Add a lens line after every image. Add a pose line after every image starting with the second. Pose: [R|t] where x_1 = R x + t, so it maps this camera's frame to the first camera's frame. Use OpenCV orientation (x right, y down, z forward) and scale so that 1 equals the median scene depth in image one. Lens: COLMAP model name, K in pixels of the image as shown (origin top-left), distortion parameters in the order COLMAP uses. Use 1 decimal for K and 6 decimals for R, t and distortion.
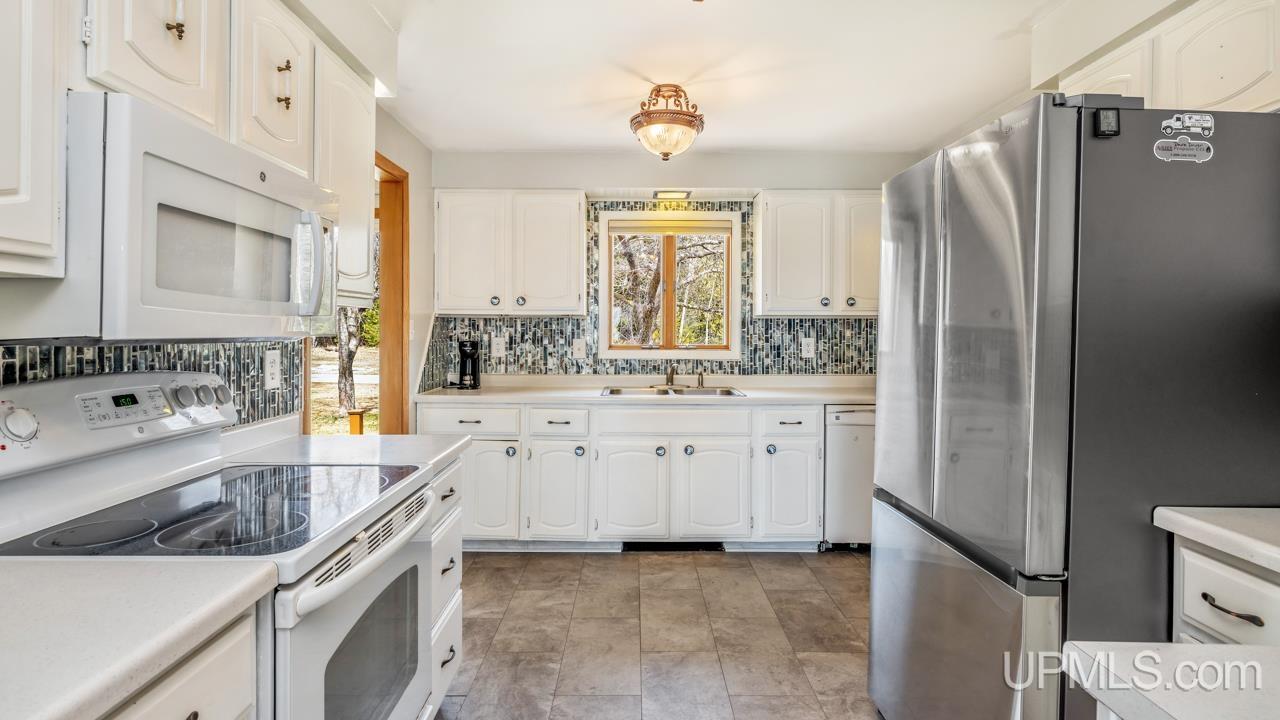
lens RADIAL K [[643.2, 0, 641.6], [0, 643.2, 333.7], [0, 0, 1]] dist [0.000886, 0.000983]
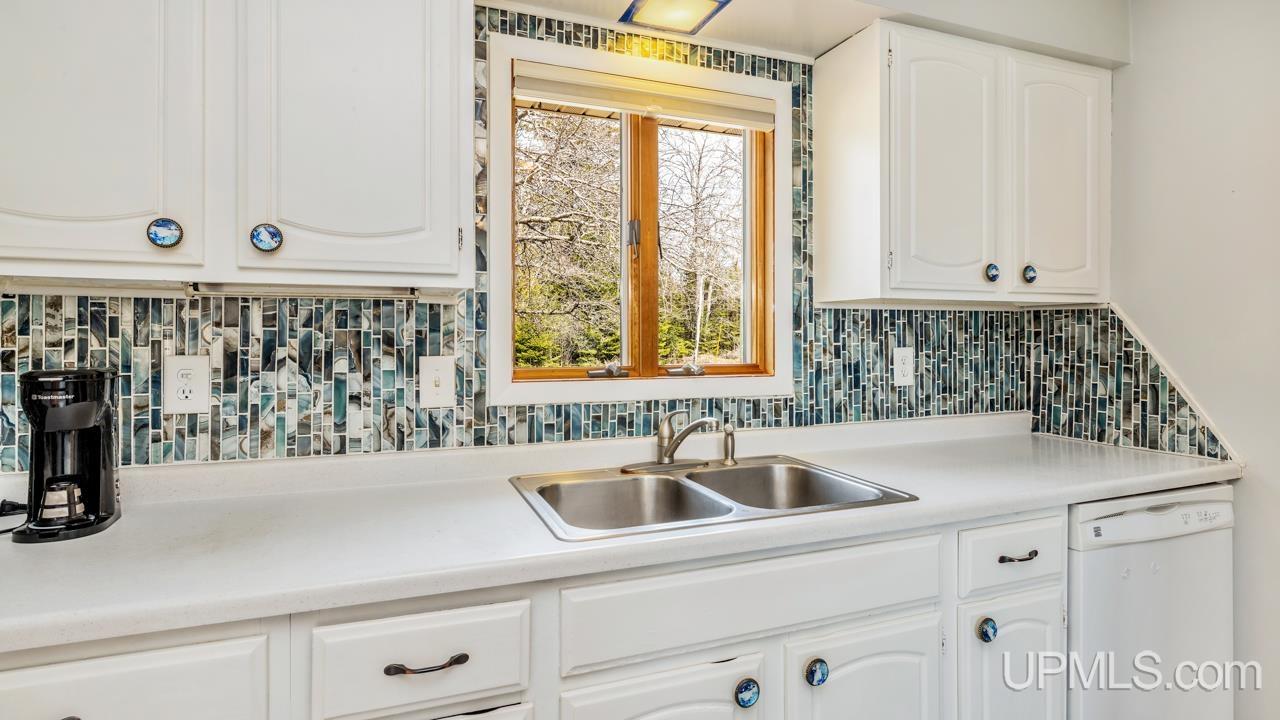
lens RADIAL K [[643.2, 0, 642.8], [0, 643.2, 337.4], [0, 0, 1]] dist [0.000886, 0.000983]
pose [[0.935110, -0.004843, 0.354325, -0.117781], [0.005313, 0.999986, -0.000351, -0.002487], [-0.354318, 0.002211, 0.935122, 0.595639]]
